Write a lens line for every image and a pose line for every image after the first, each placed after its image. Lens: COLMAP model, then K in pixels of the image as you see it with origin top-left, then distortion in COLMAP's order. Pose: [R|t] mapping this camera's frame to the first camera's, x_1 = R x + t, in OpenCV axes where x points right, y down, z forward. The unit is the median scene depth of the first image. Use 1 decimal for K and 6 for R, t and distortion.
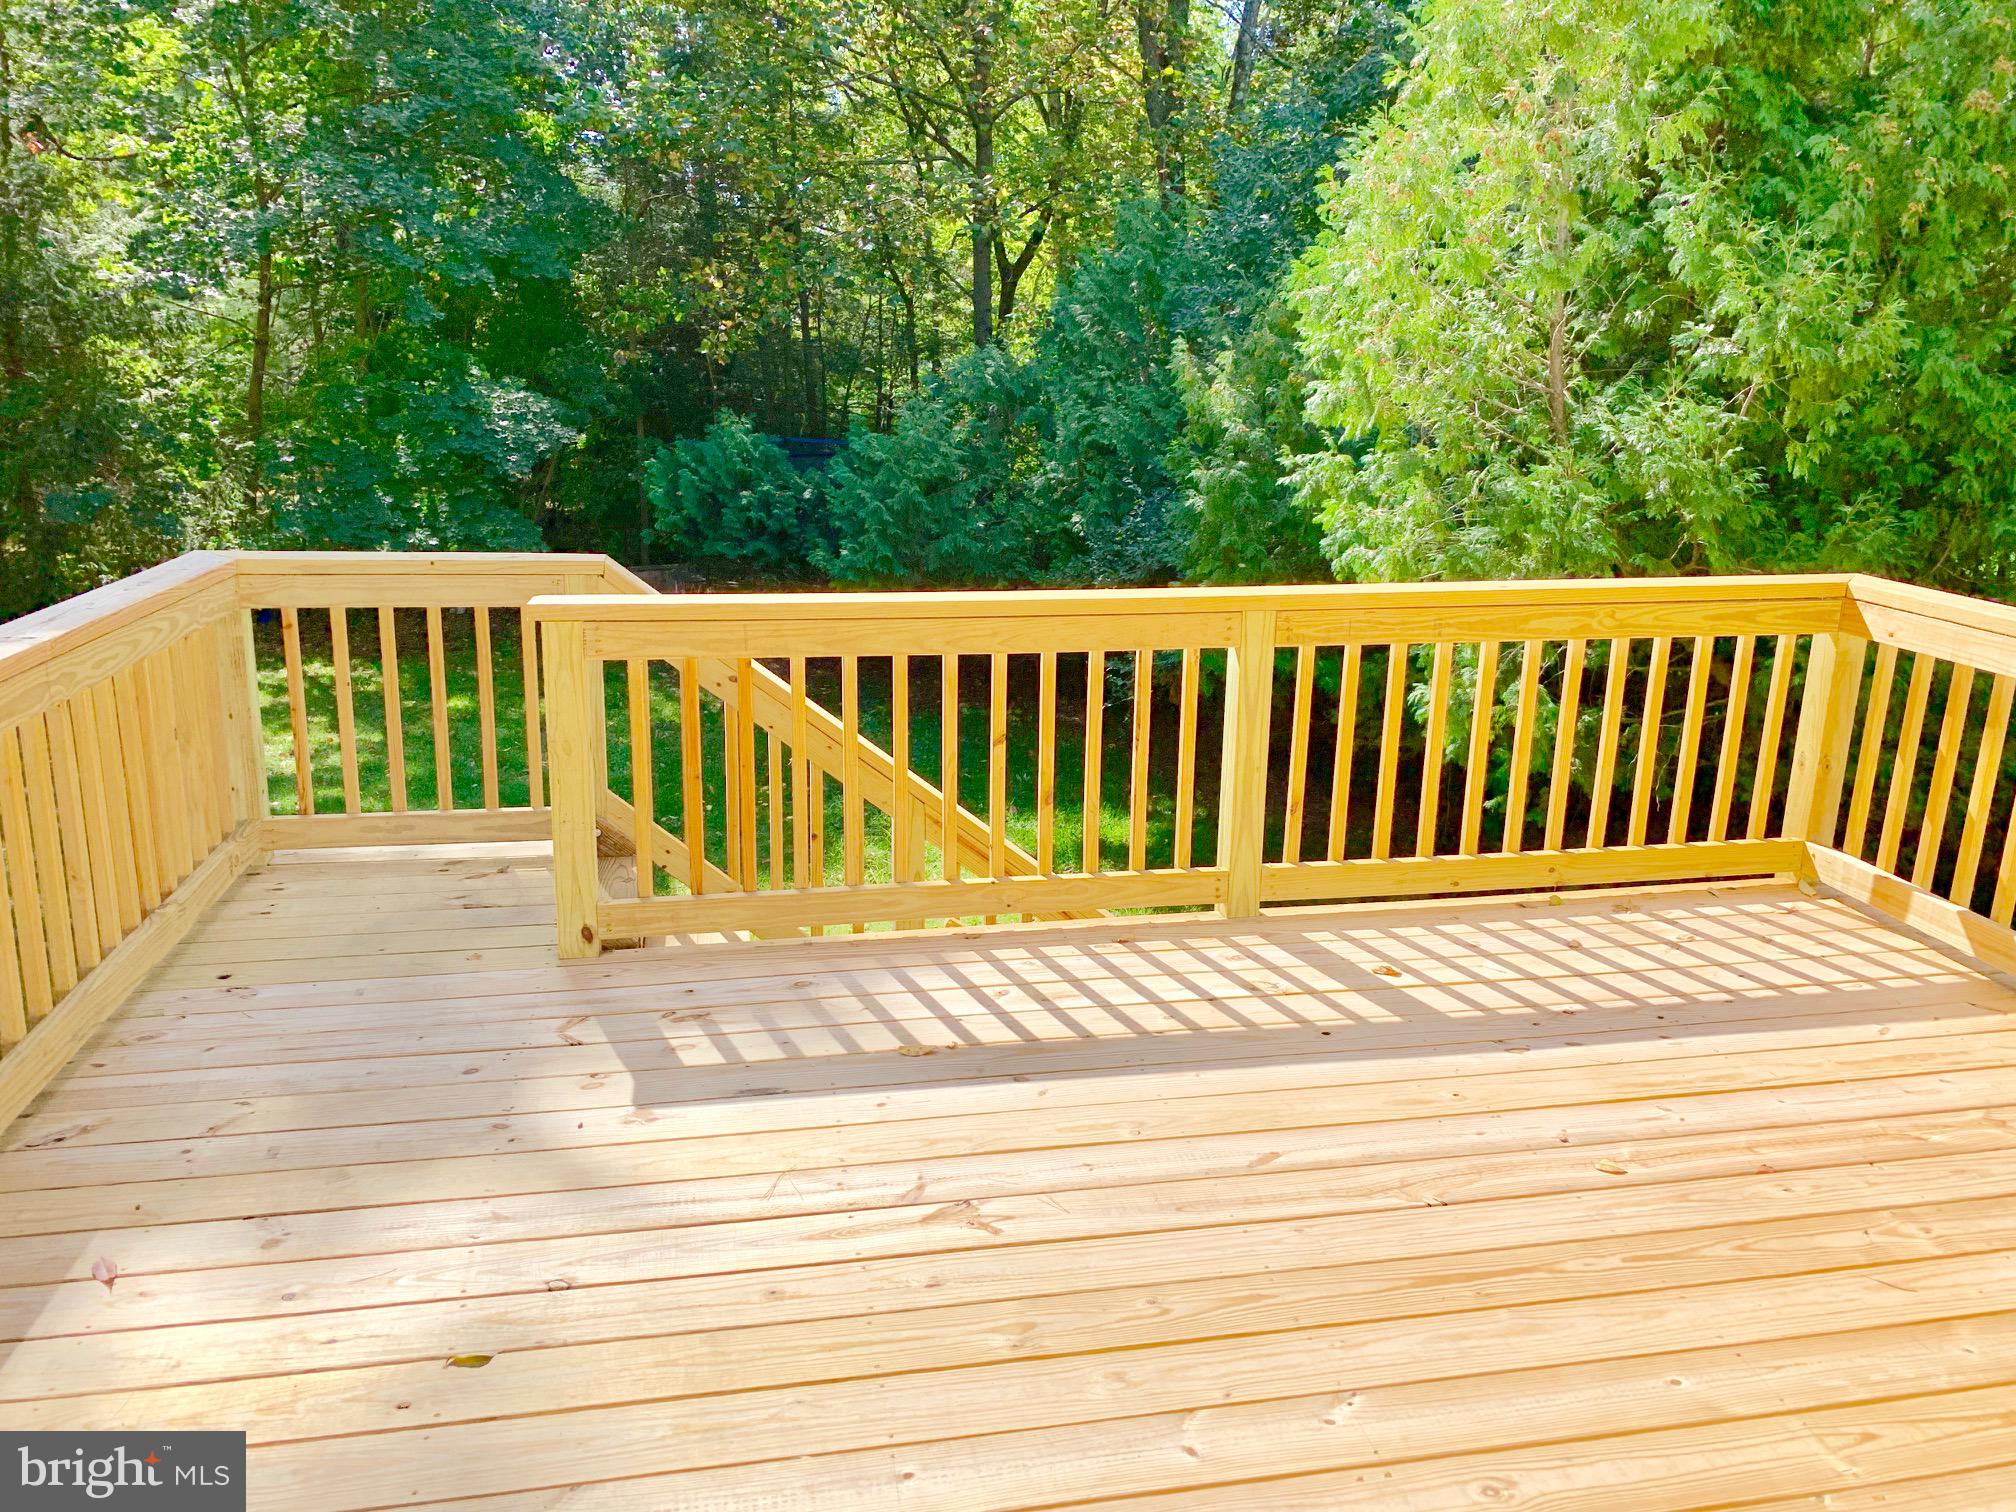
lens RADIAL K [[1532.2, 0, 1016.8], [0, 1532.2, 744.7], [0, 0, 1]] dist [0.022988, -0.029367]
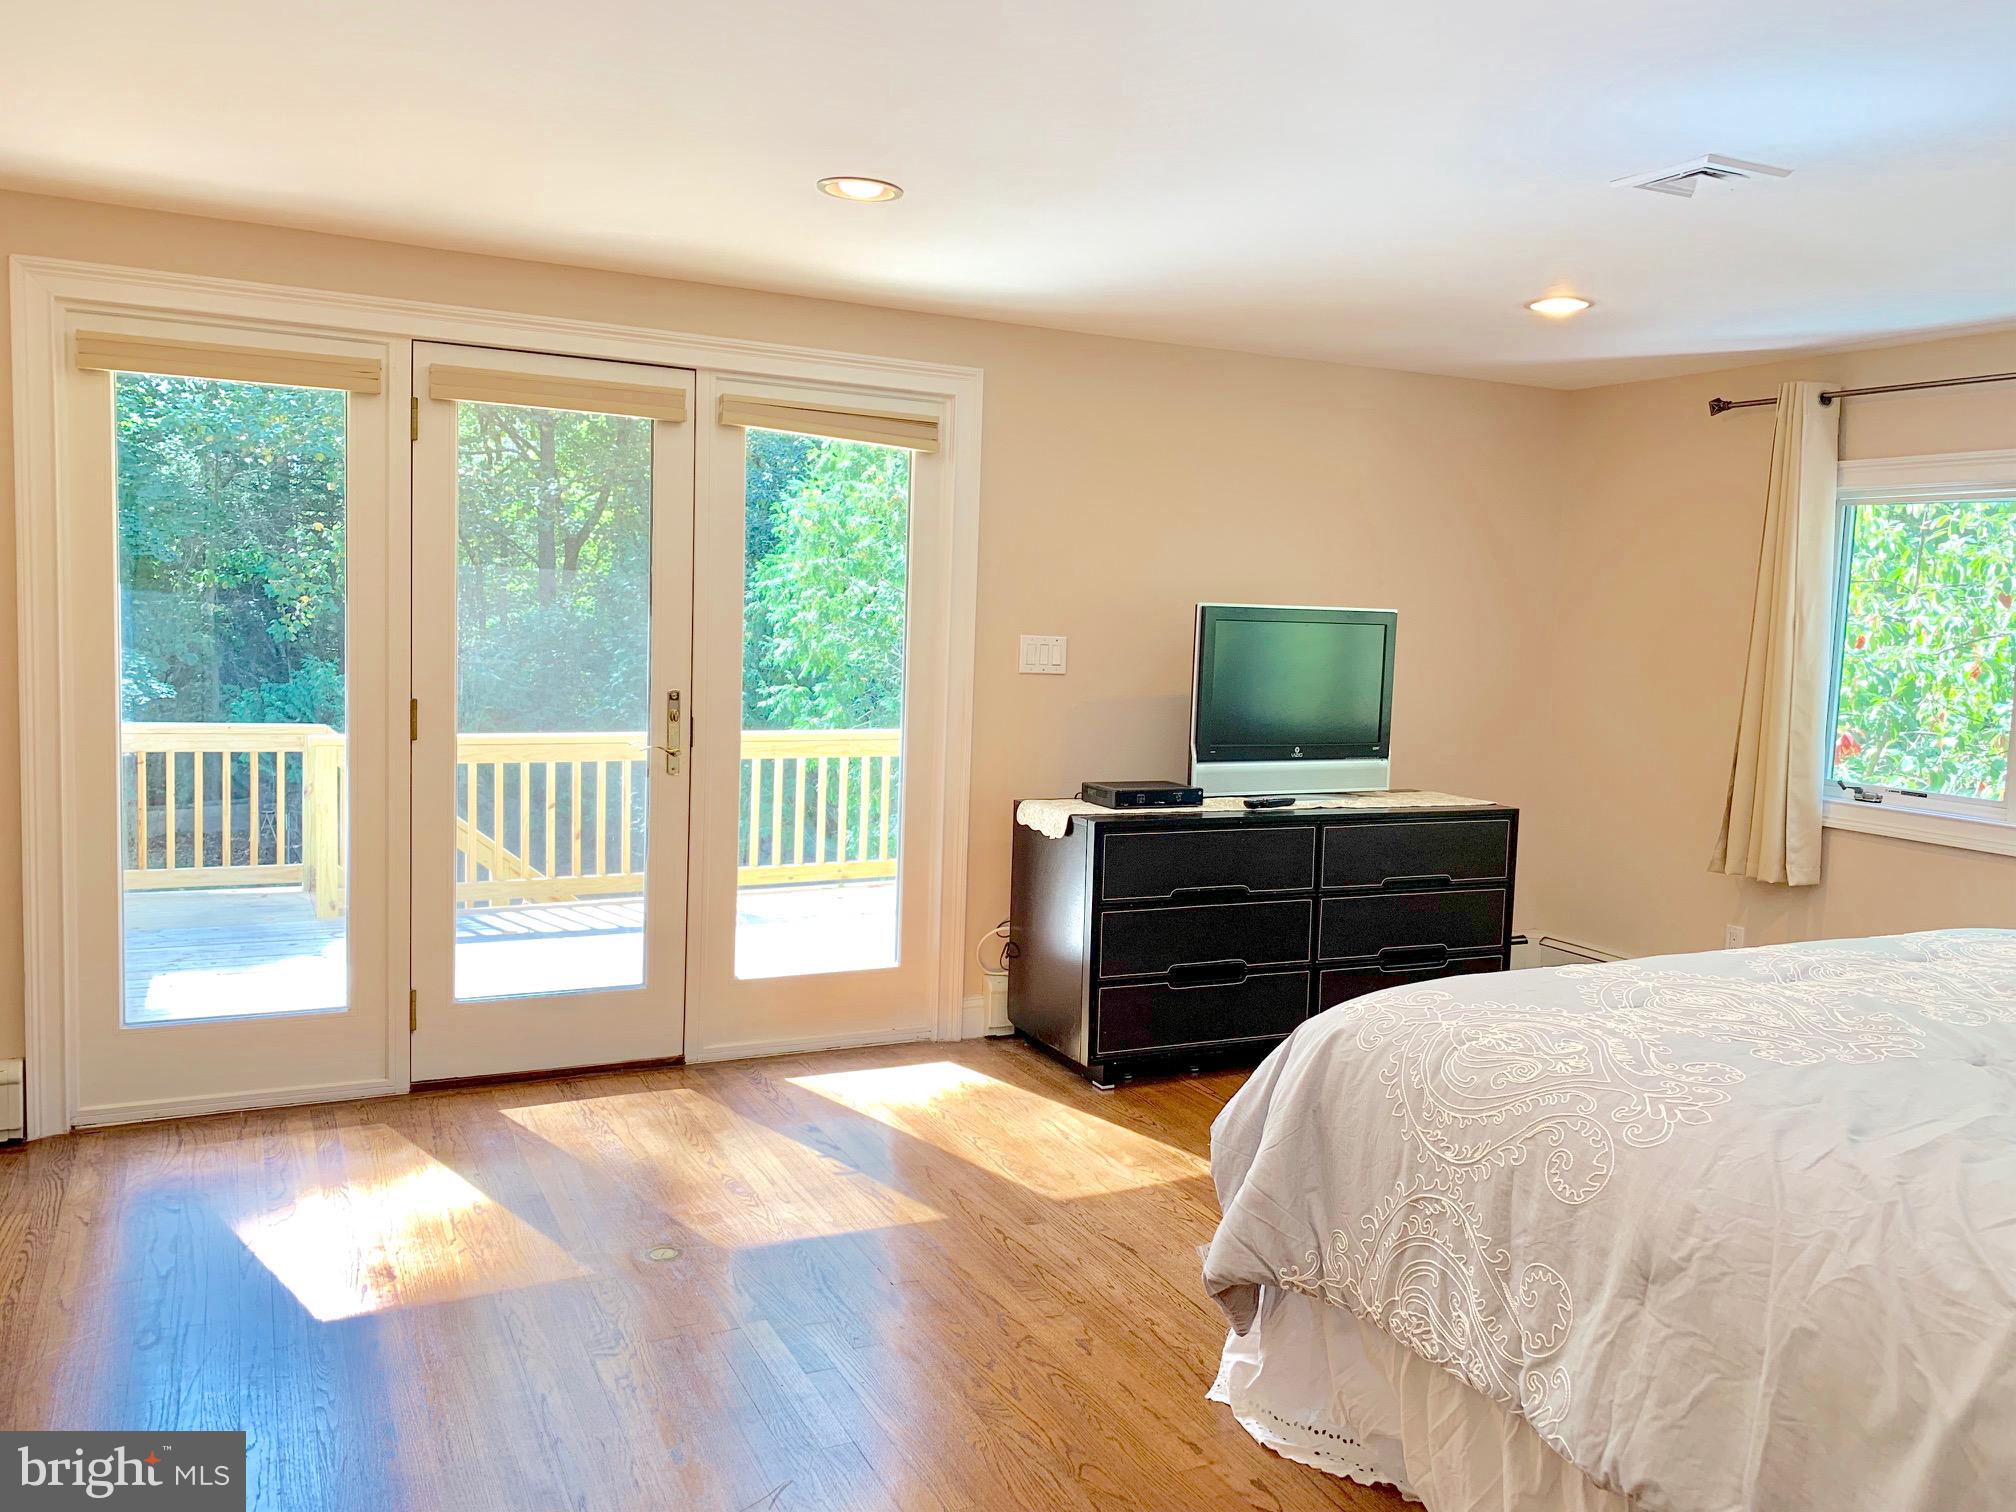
lens RADIAL K [[1532.2, 0, 1001.3], [0, 1532.2, 741.7], [0, 0, 1]] dist [0.022988, -0.029367]
pose [[0.965532, -0.020819, 0.259451, 0.012976], [0.062089, 0.986443, -0.151904, 0.103588], [-0.252772, 0.162778, 0.953735, -0.466006]]
